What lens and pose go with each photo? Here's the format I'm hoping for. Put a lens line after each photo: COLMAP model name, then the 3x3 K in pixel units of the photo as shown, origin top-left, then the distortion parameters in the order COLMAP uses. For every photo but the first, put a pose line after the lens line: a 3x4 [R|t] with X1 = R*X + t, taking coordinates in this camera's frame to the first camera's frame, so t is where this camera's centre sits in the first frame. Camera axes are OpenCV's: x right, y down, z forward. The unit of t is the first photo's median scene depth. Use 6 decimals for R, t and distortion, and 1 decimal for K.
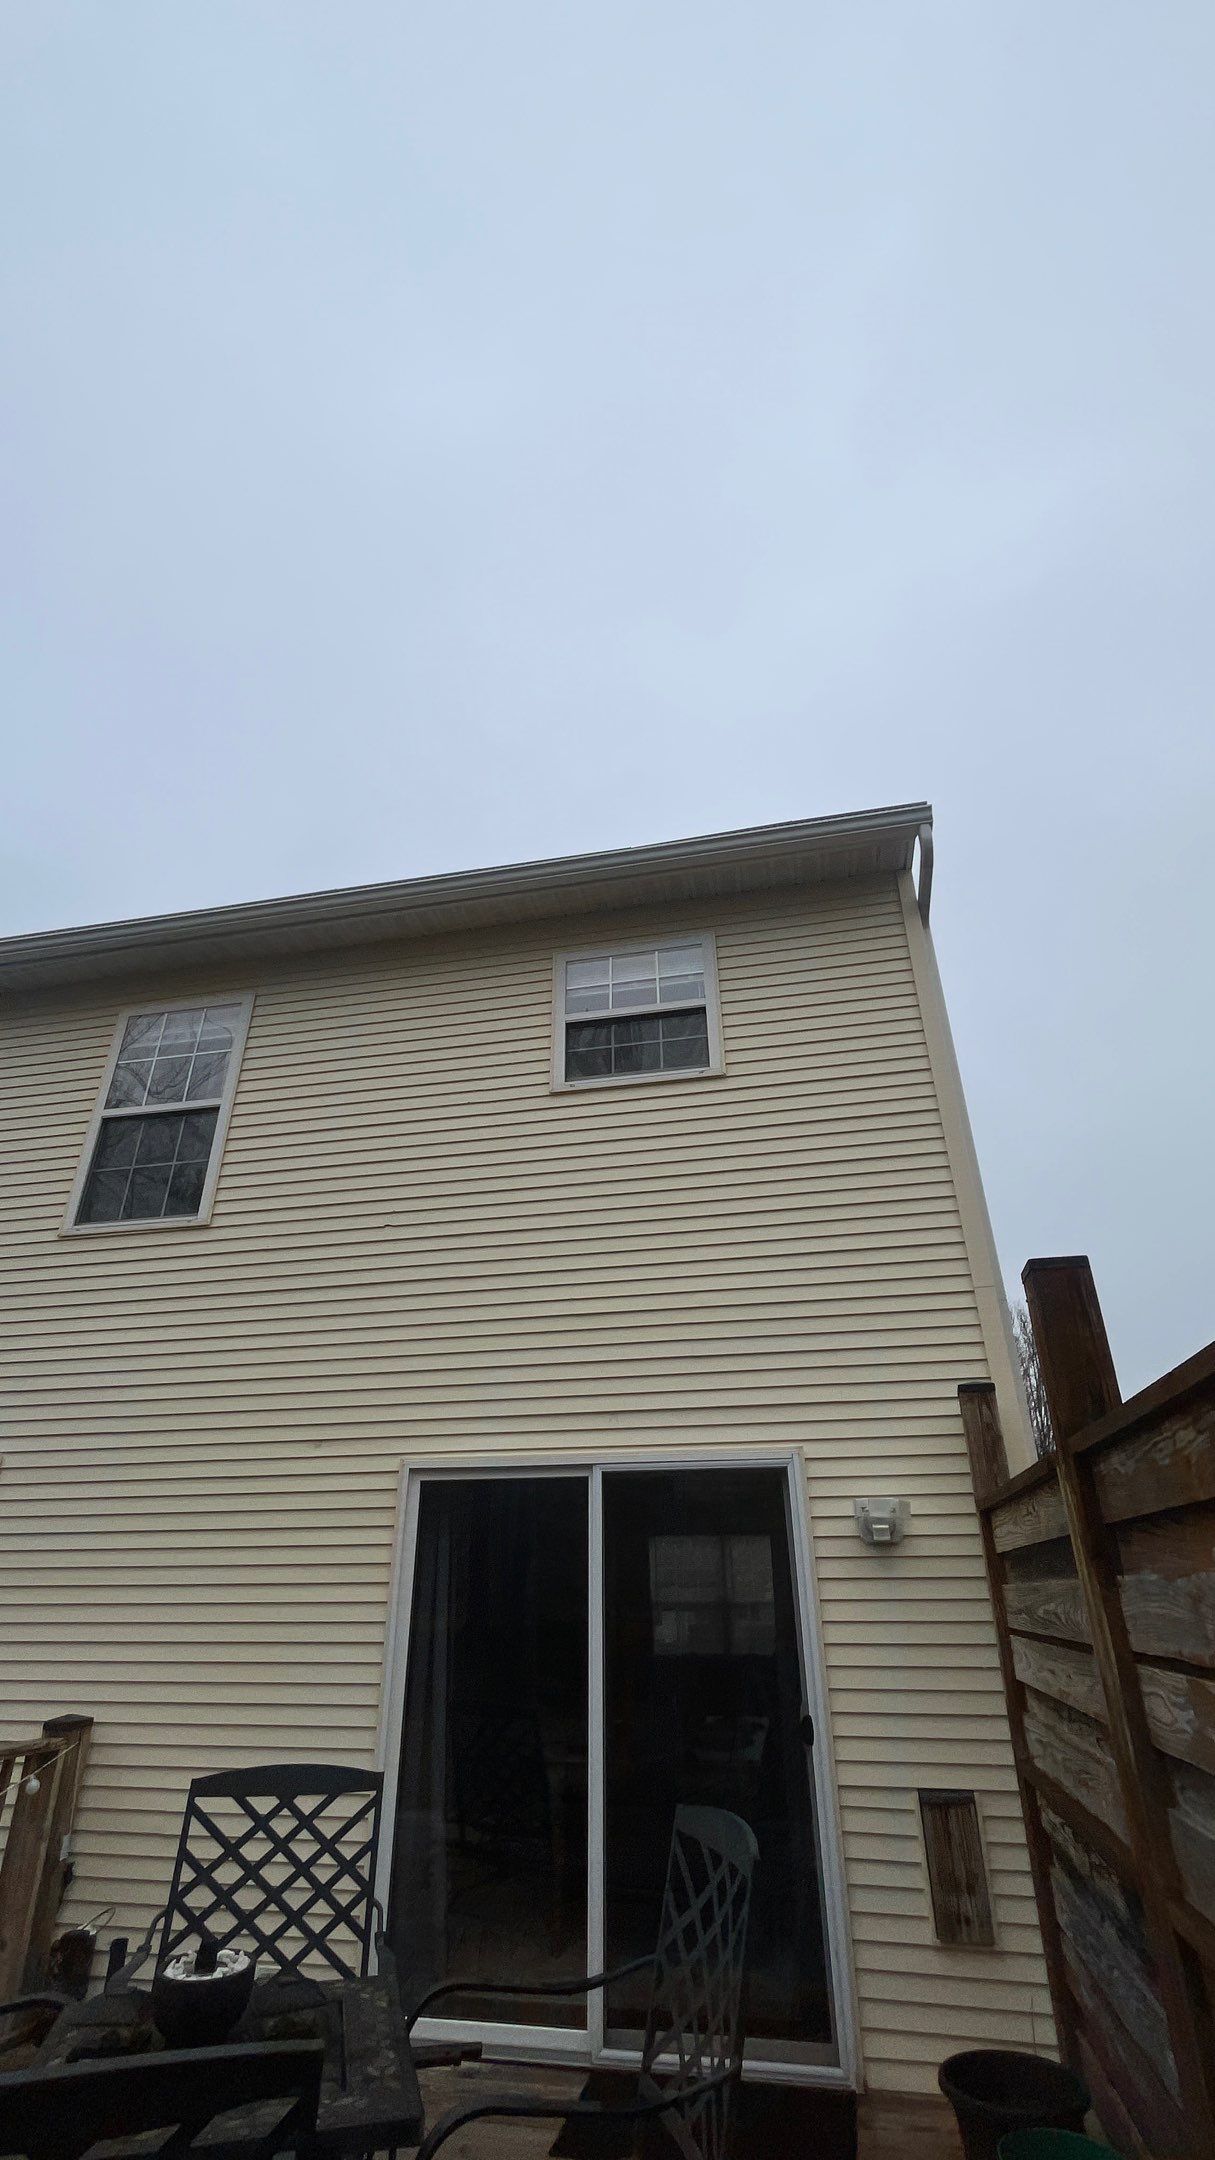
lens RADIAL K [[1060.0, 0, 607.5], [0, 1060.0, 1080.0], [0, 0, 1]] dist [-0.011880, -0.000270]
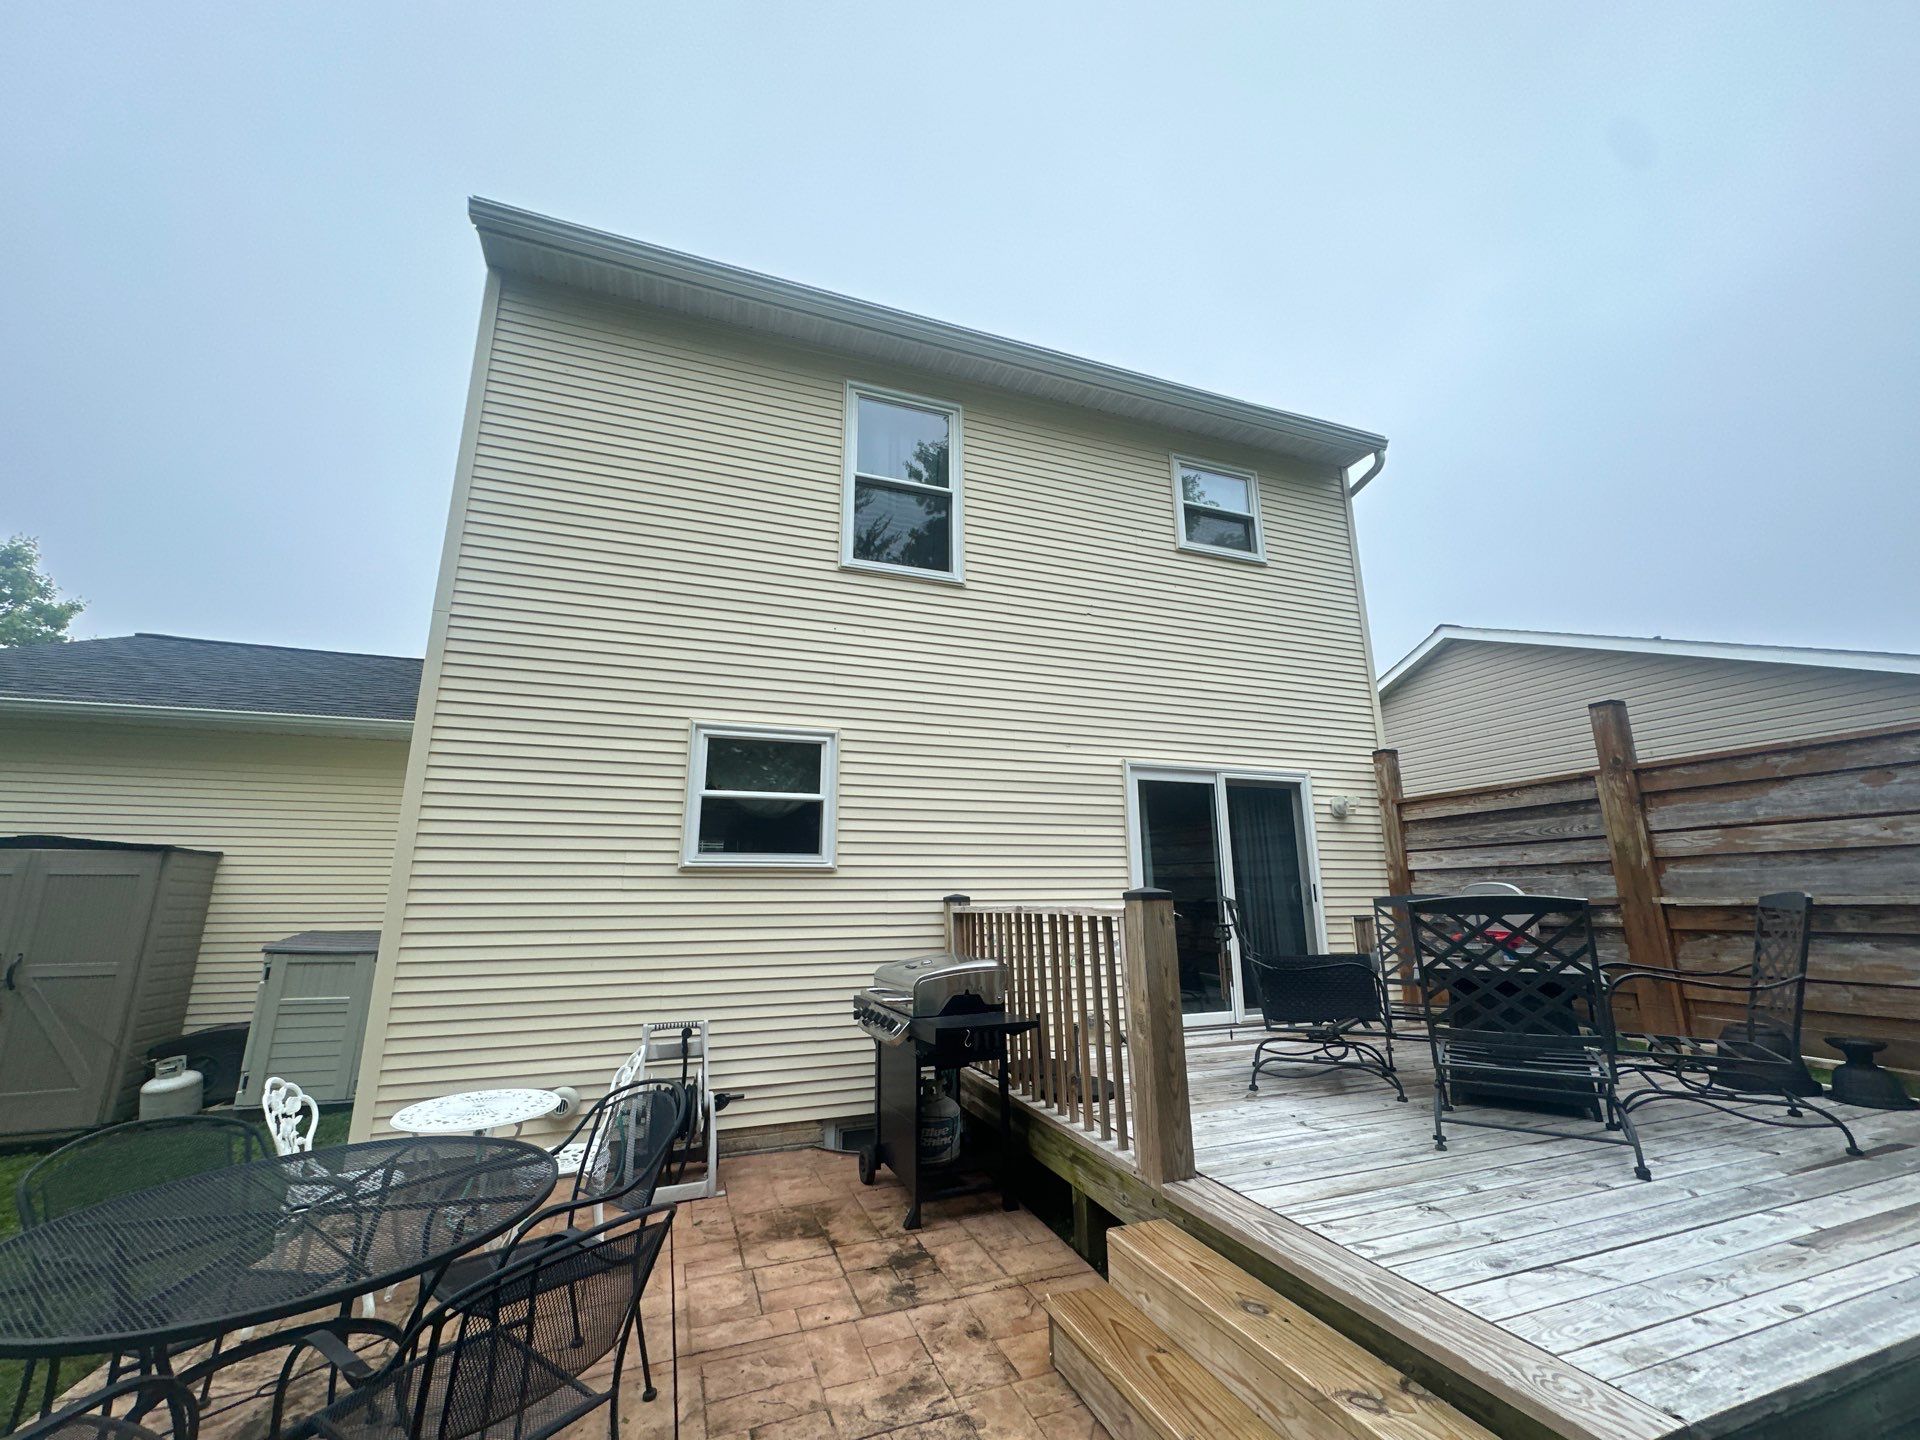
lens RADIAL K [[739.6, 0, 954.9], [0, 739.6, 725.0], [0, 0, 1]] dist [0.001063, 0.000043]
pose [[0.842126, 0.102968, 0.529359, -0.909943], [-0.255891, 0.940356, 0.224168, 0.097289], [-0.474704, -0.324236, 0.818246, 0.158227]]
